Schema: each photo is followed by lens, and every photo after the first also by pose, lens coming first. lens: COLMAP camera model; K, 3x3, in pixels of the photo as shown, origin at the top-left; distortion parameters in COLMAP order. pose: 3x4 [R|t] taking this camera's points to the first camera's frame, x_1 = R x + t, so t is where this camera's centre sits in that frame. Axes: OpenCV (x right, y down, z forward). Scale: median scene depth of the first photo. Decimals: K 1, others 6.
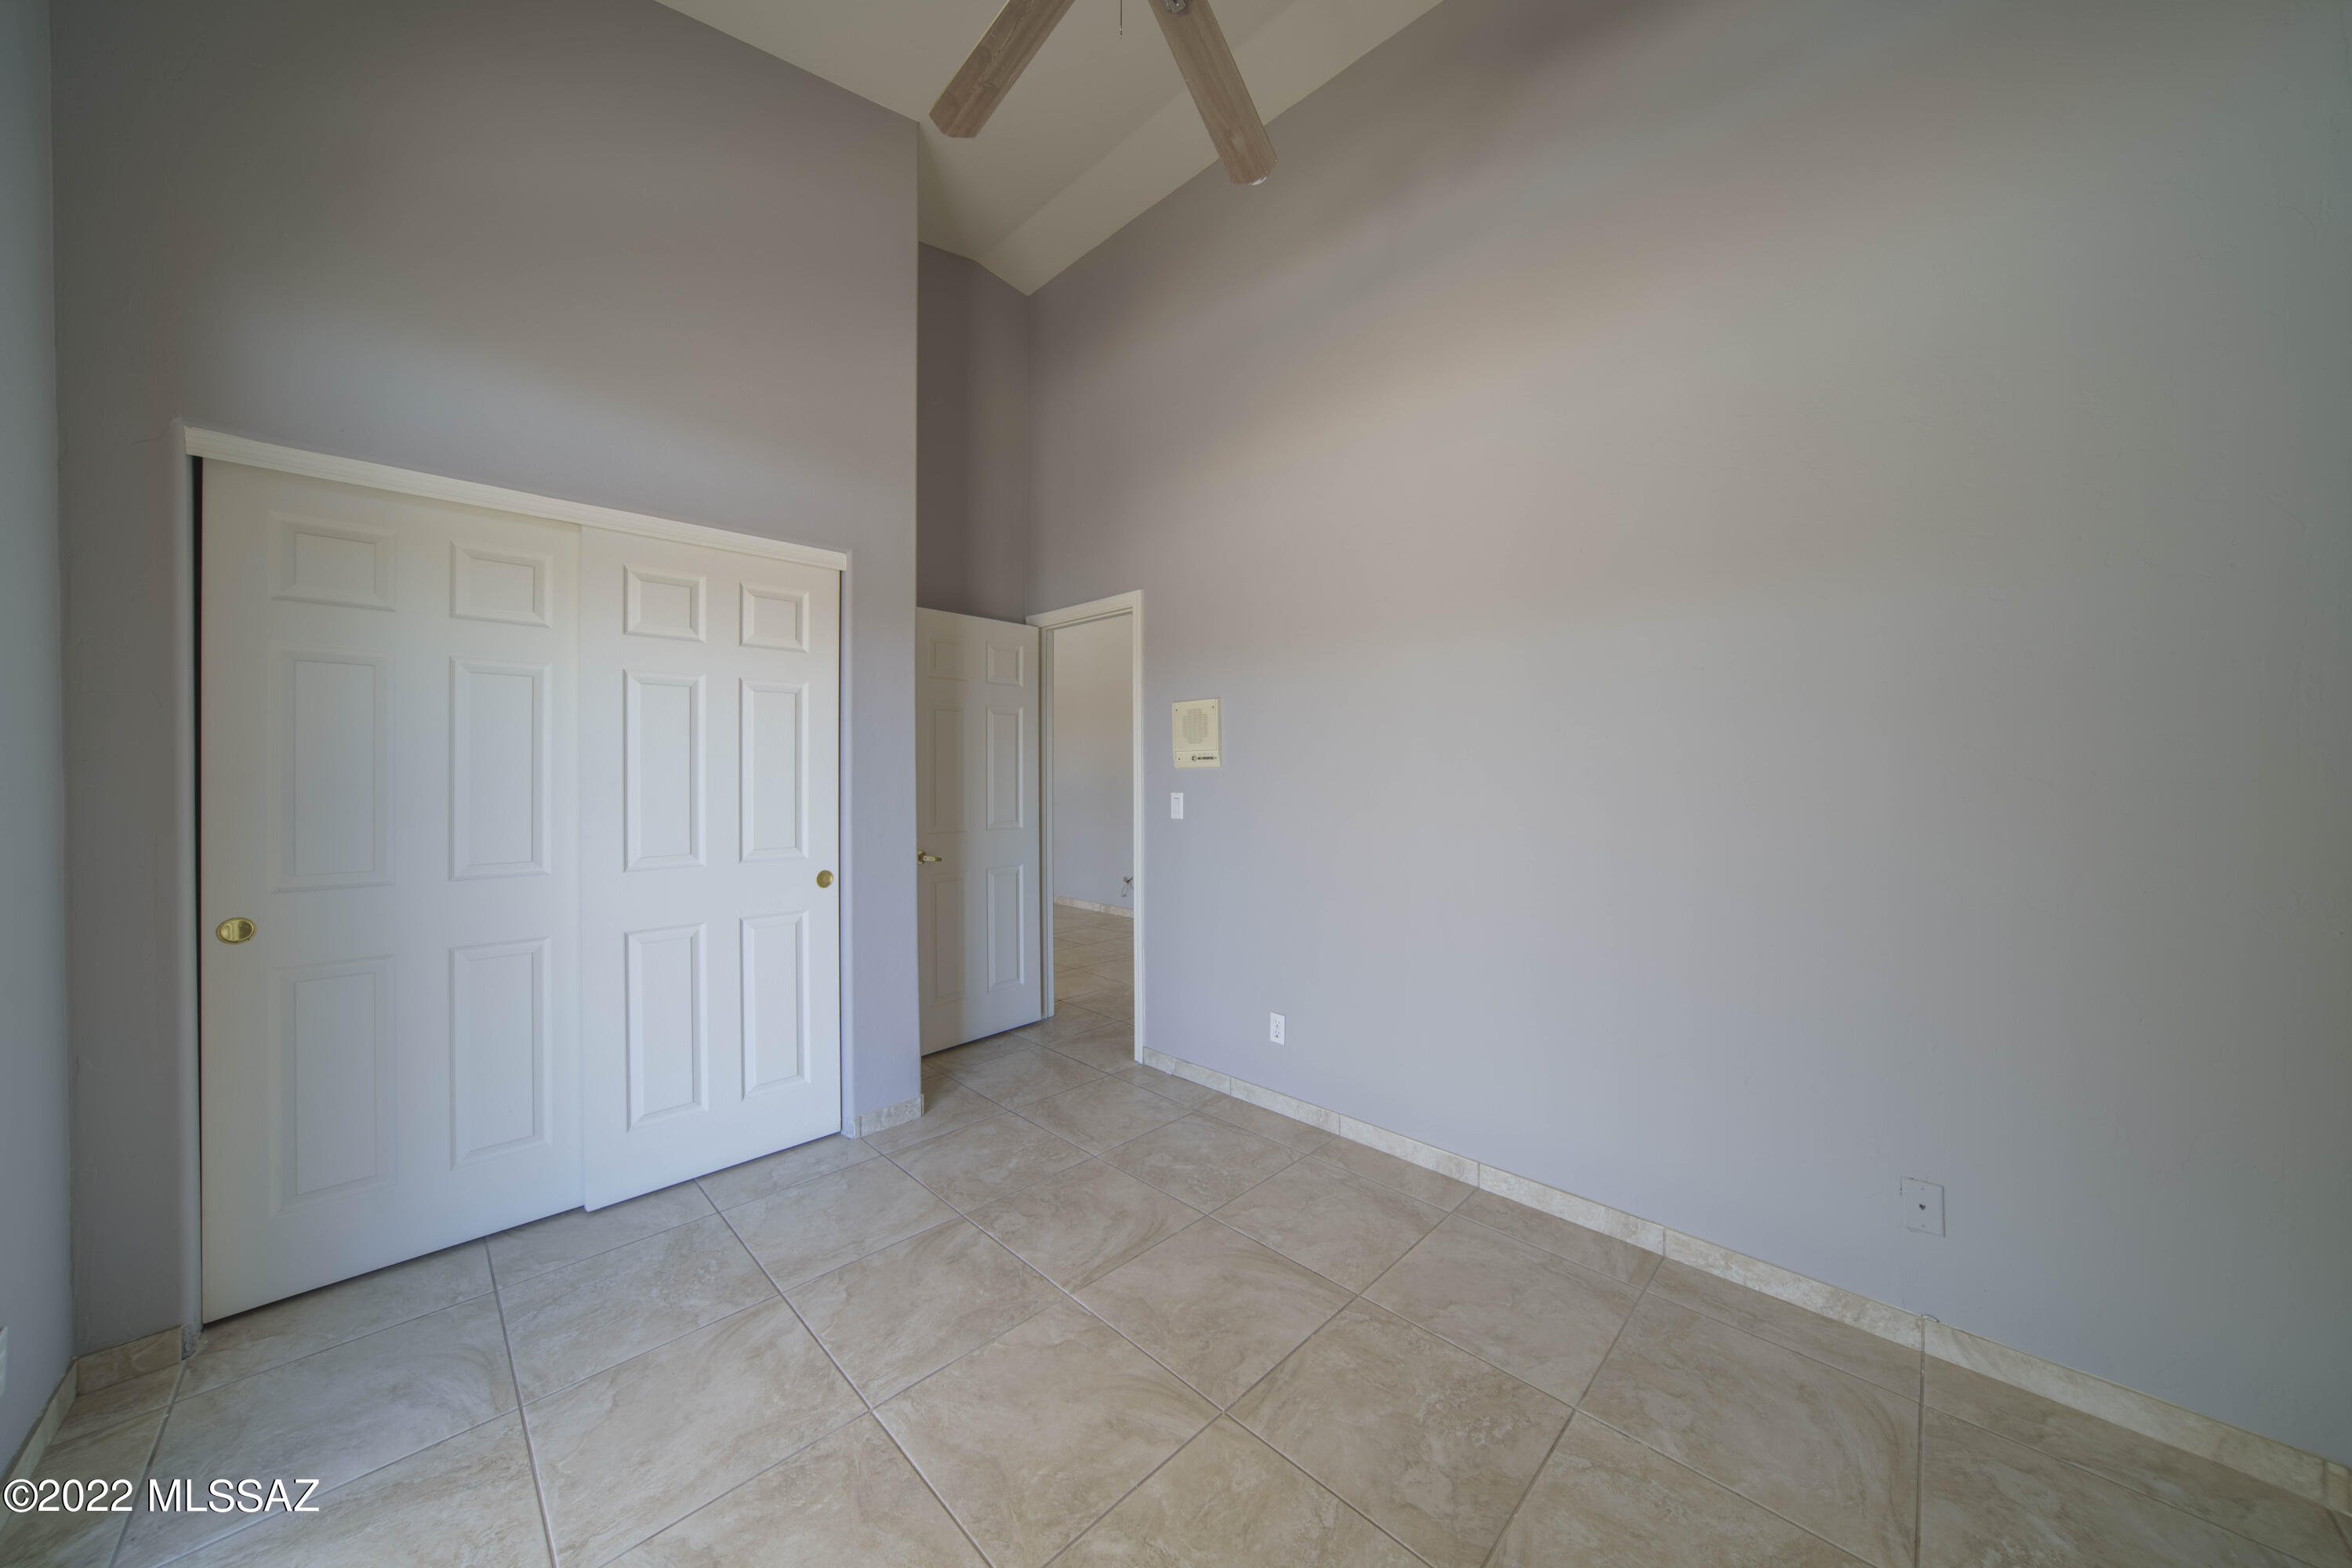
lens RADIAL K [[778.4, 0, 1178.5], [0, 778.4, 768.2], [0, 0, 1]] dist [-0.000570, 0.000092]
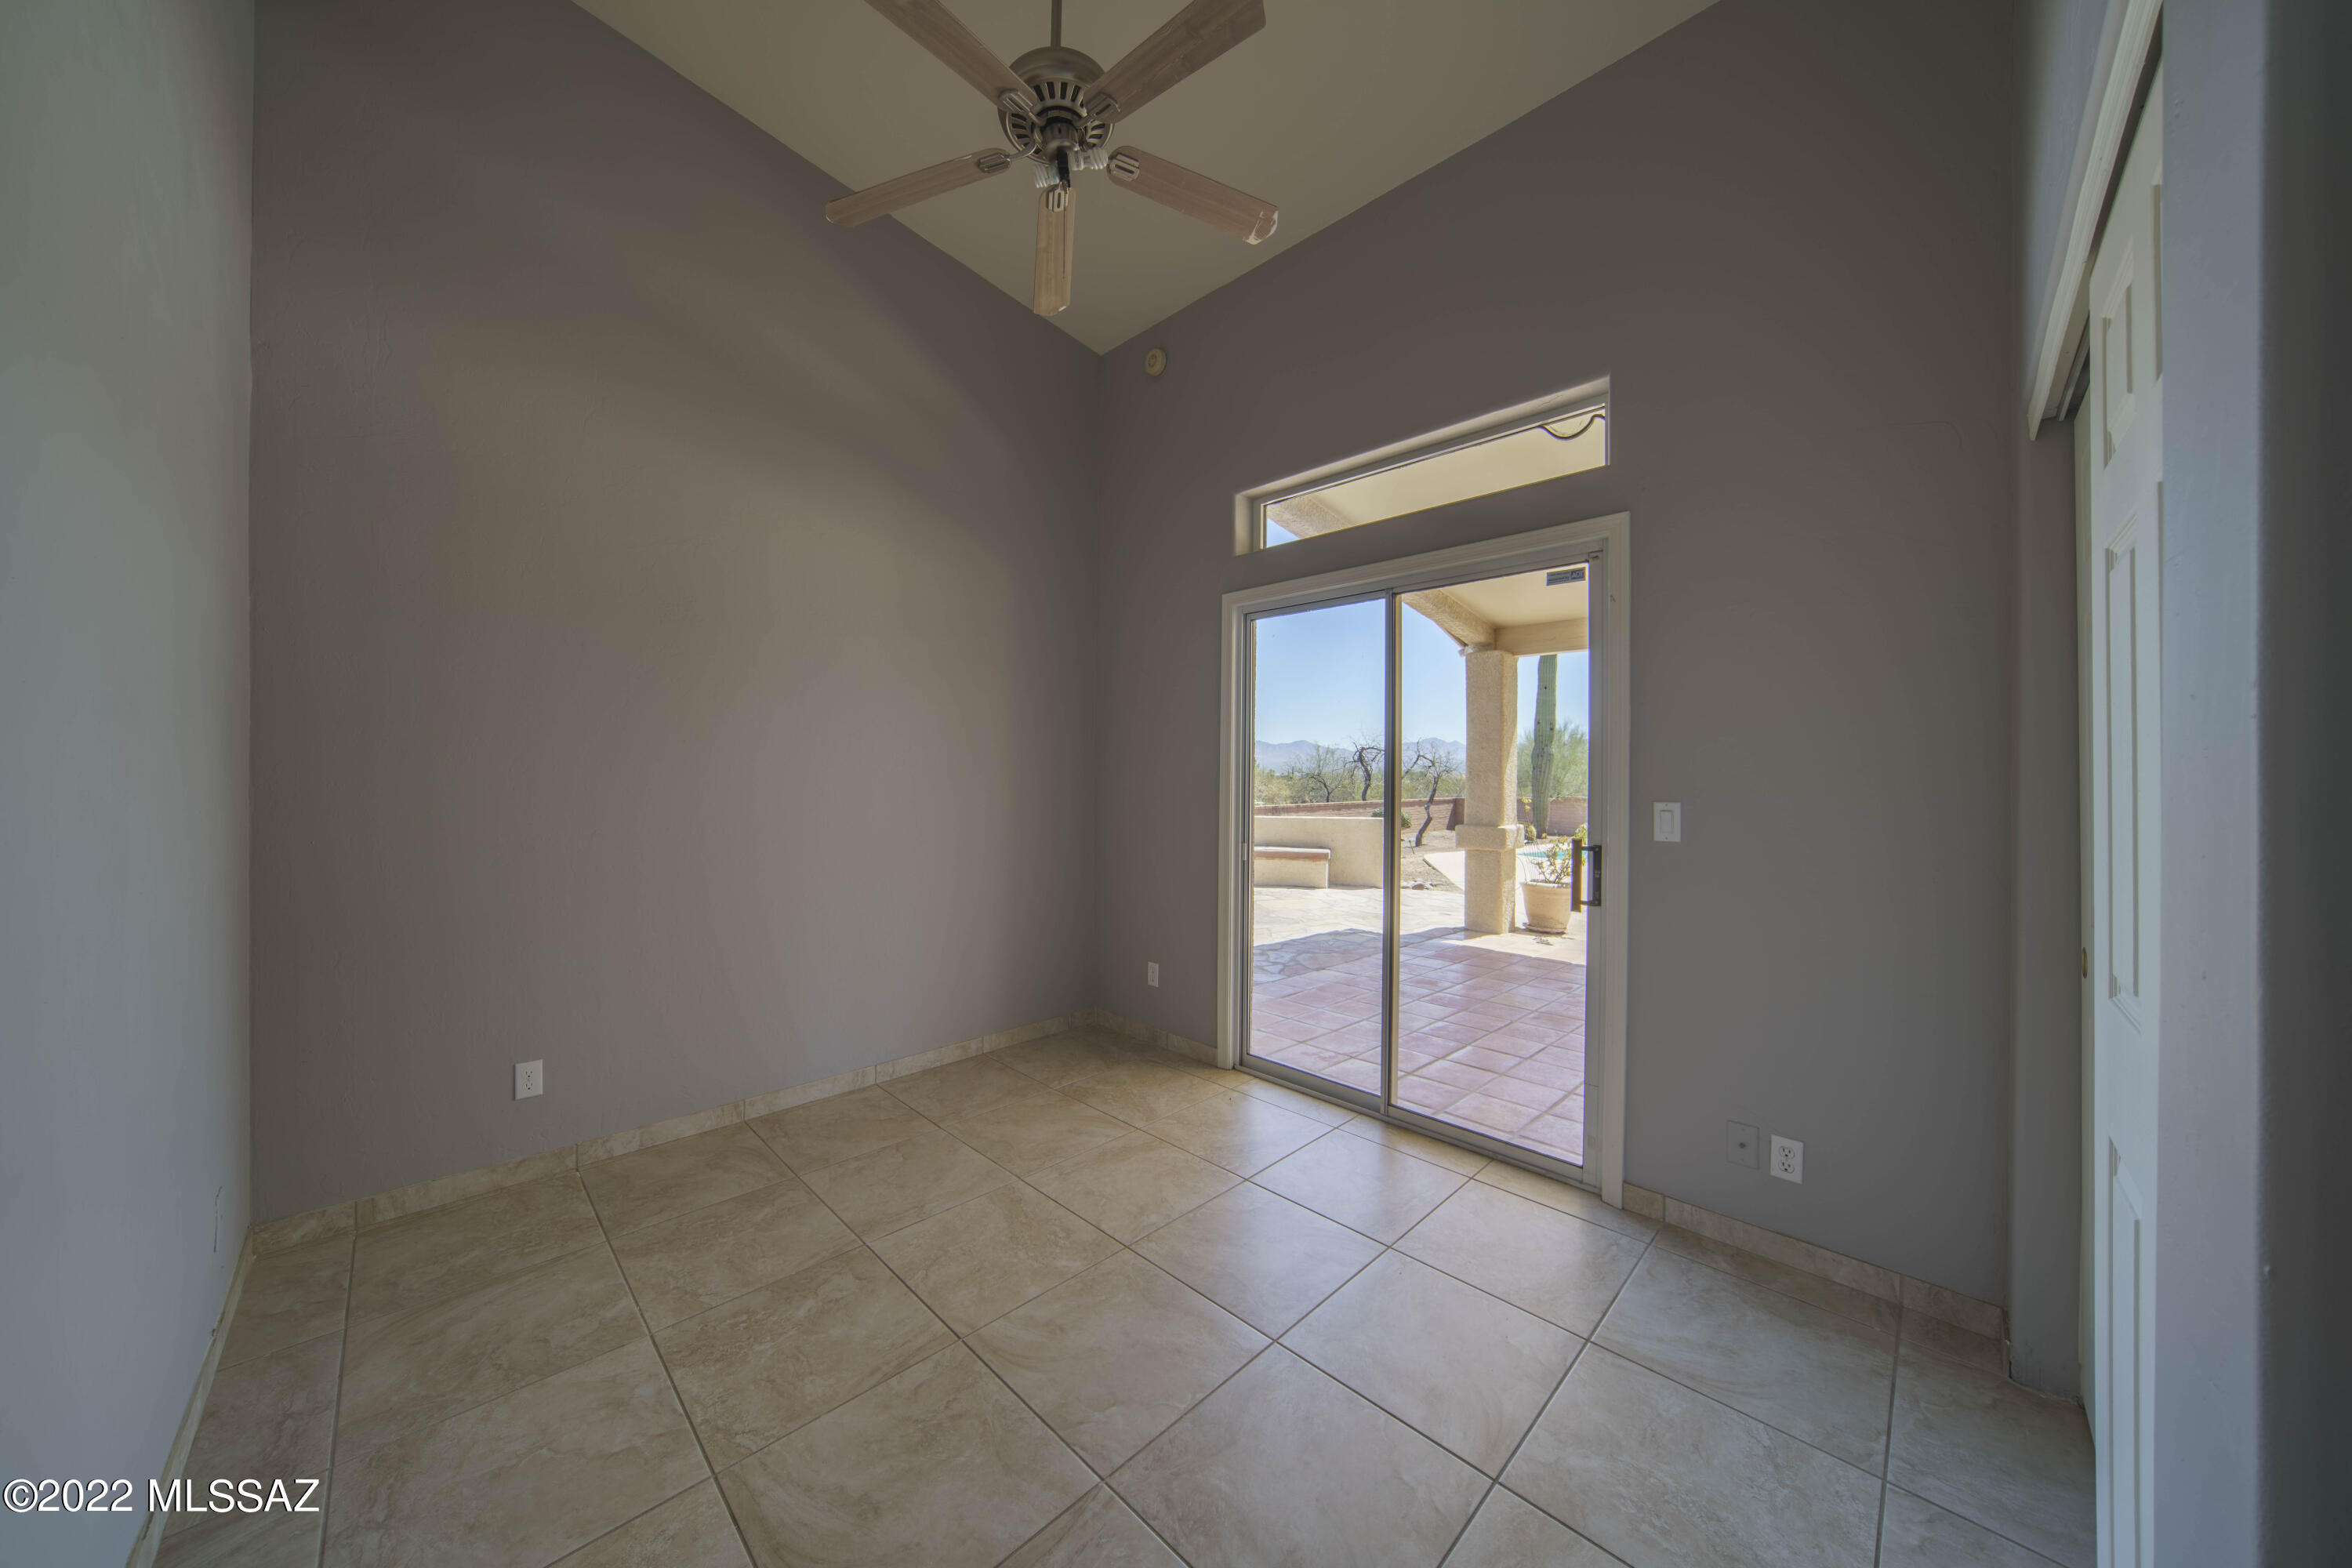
lens RADIAL K [[778.4, 0, 1178.9], [0, 778.4, 772.4], [0, 0, 1]] dist [-0.000570, 0.000092]
pose [[-0.999978, -0.002516, 0.006200, -0.265187], [-0.002588, 0.999930, -0.011588, 0.017013], [-0.006171, -0.011604, -0.999914, 2.150485]]
